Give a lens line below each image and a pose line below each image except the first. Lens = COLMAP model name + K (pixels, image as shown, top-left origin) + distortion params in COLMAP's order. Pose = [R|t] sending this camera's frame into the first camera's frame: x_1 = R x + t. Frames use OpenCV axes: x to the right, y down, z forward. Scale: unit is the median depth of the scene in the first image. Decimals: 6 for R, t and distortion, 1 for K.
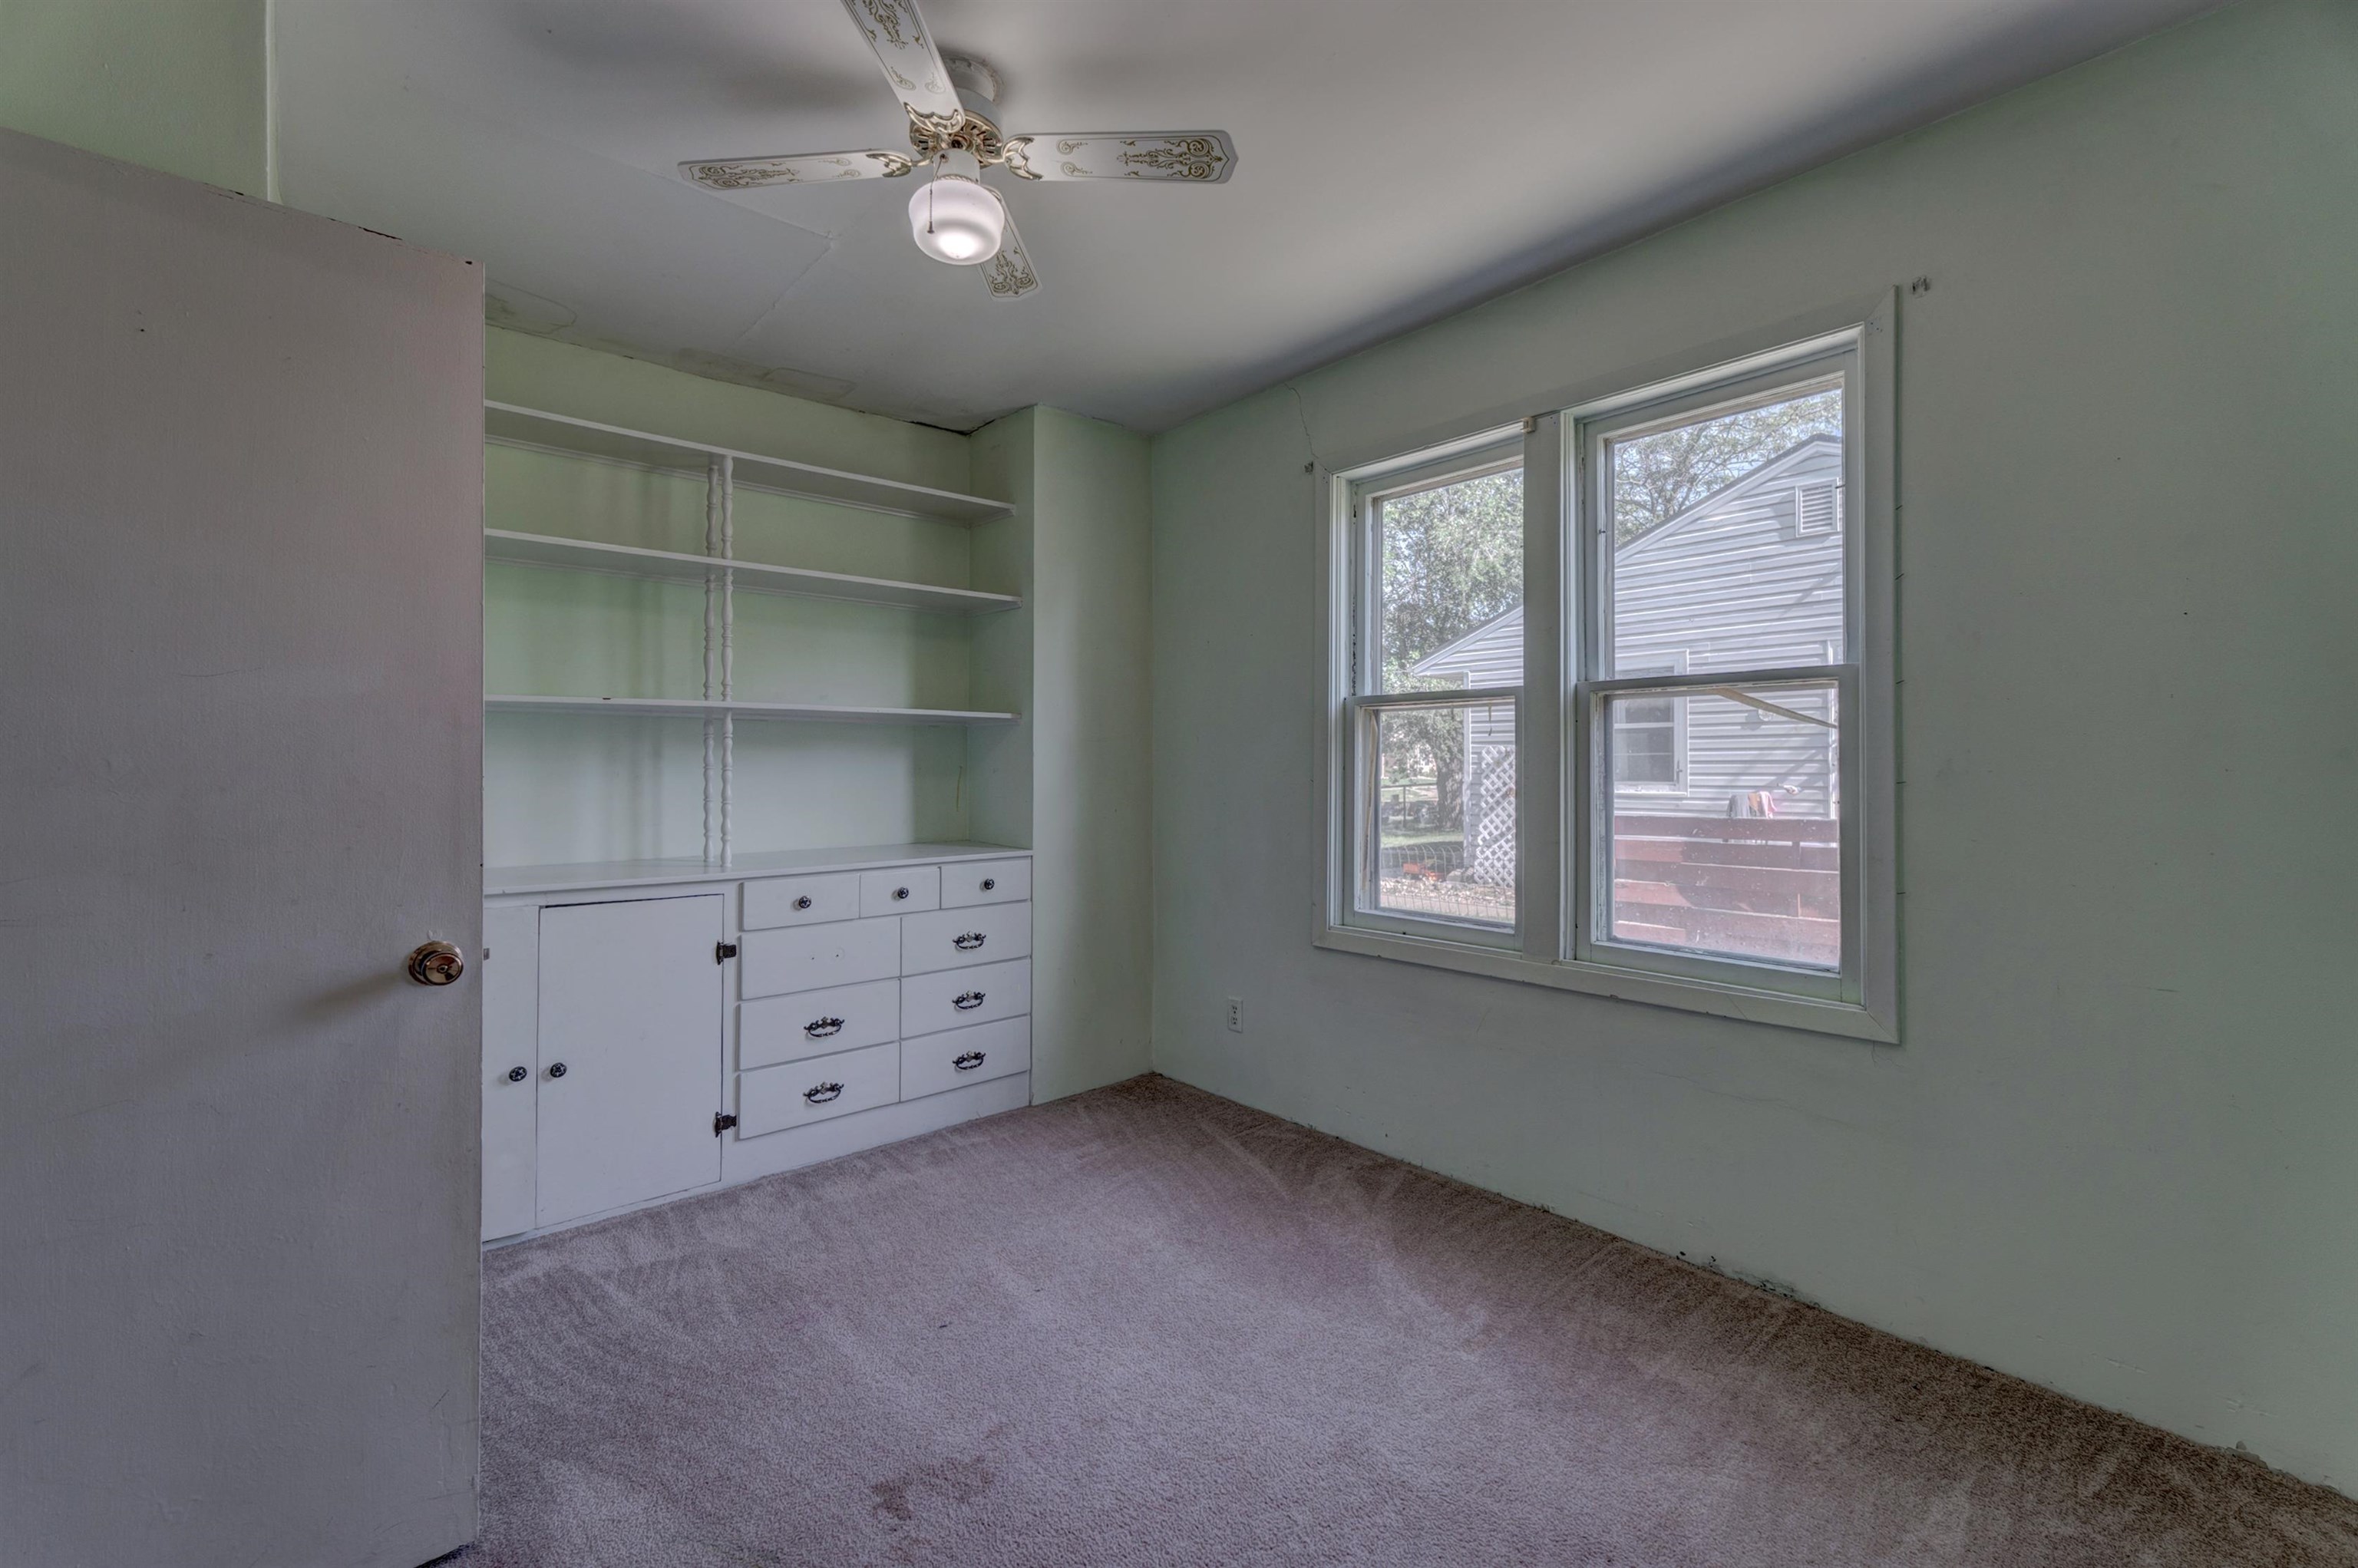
lens RADIAL K [[1008.3, 0, 1182.6], [0, 1008.3, 762.1], [0, 0, 1]] dist [0.002056, 0.000269]
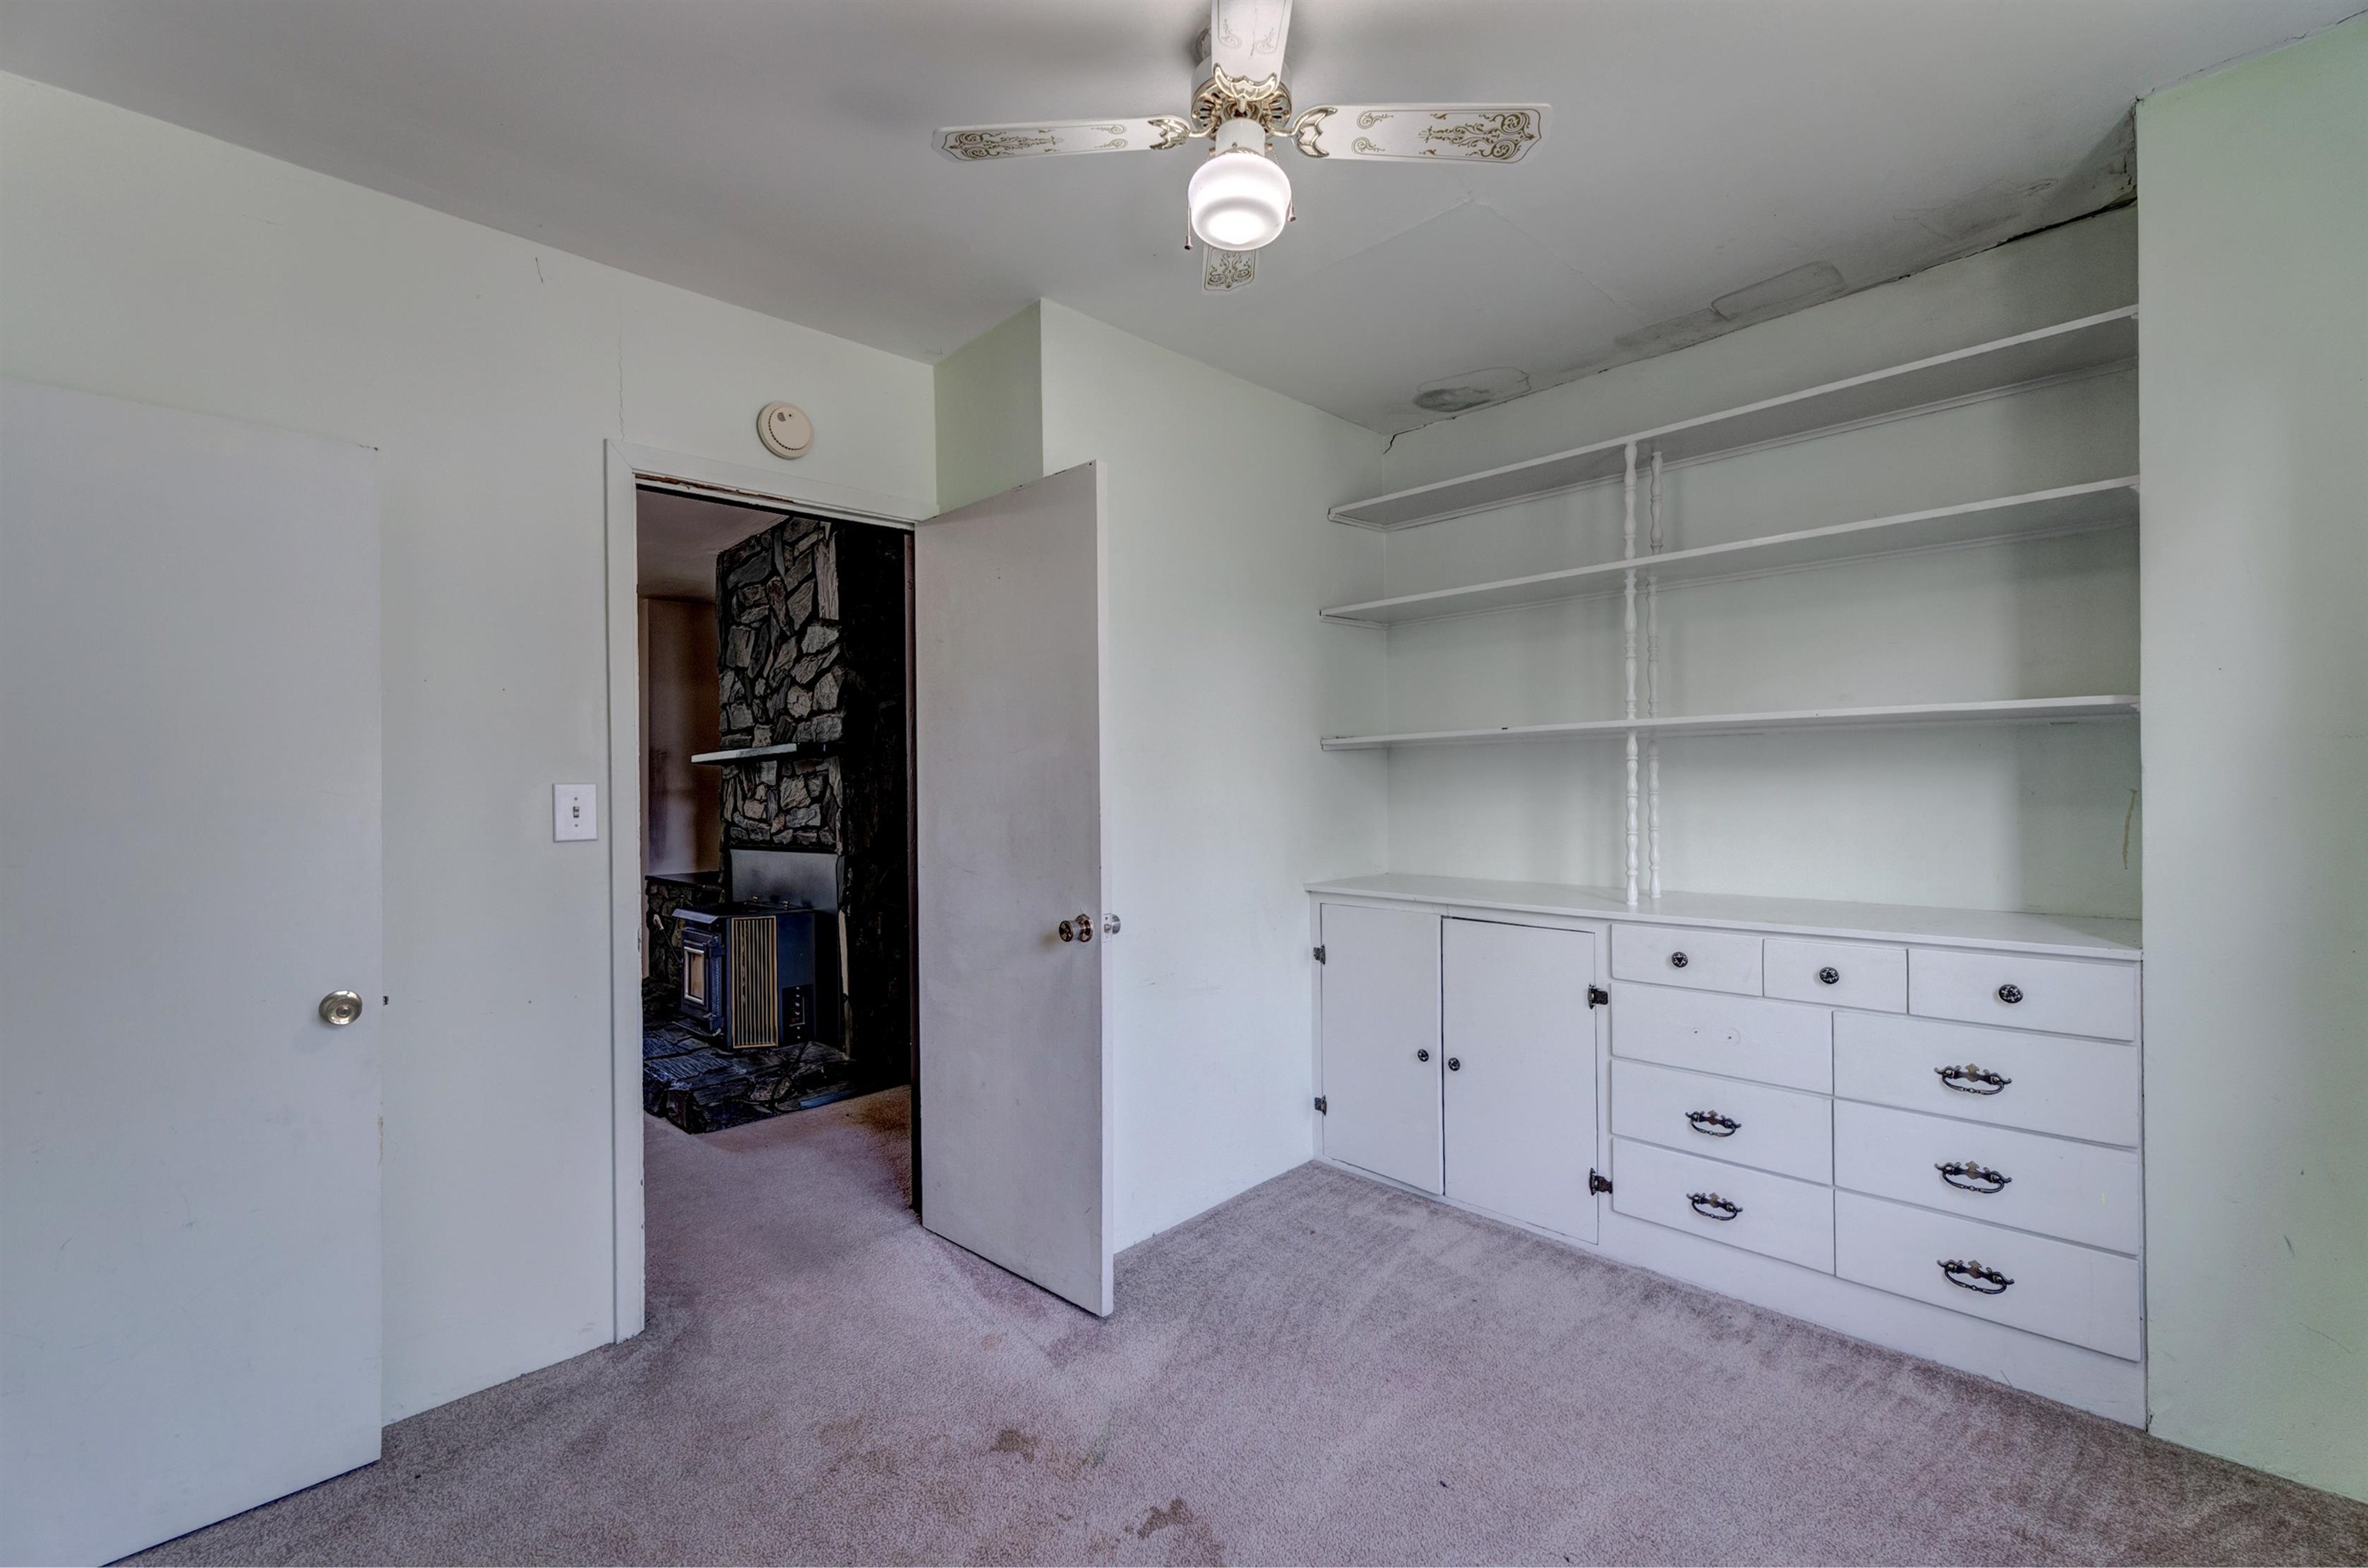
lens RADIAL K [[1012.5, 0, 1177.9], [0, 1012.5, 788.2], [0, 0, 1]] dist [0.004019, 0.000316]
pose [[0.046536, 0.003058, -0.998912, 0.424594], [0.015630, 0.999871, 0.003789, -0.009133], [0.998794, -0.015789, 0.046483, 0.558526]]
